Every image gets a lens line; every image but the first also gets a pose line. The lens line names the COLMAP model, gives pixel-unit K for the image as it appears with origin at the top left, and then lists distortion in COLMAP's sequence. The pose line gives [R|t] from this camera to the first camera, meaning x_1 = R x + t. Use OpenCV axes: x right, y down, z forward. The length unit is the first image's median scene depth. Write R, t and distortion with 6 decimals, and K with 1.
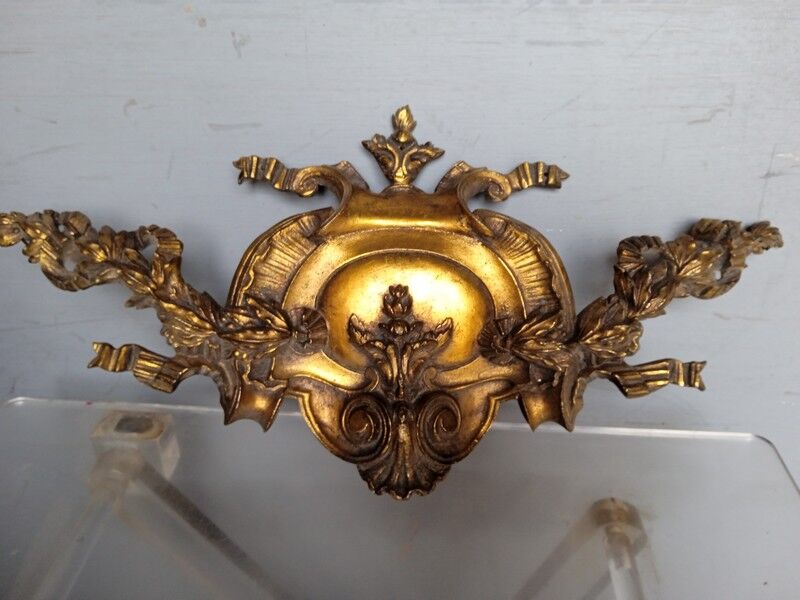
lens RADIAL K [[690.1, 0, 398.9], [0, 690.1, 315.8], [0, 0, 1]] dist [0.110188, -0.182575]
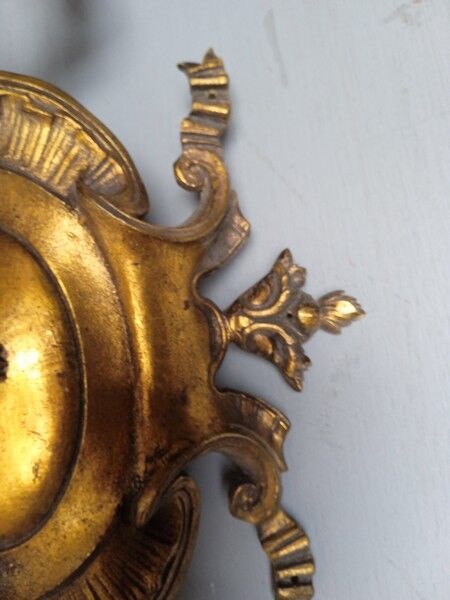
lens RADIAL K [[512.0, 0, 225.0], [0, 512.0, 300.0], [0, 0, 1]] dist [0.003057, -0.005072]
pose [[0.187487, 0.978385, -0.087245, 0.017237], [-0.980152, 0.192170, 0.048717, -0.213455], [0.064430, 0.076379, 0.994995, 0.576938]]
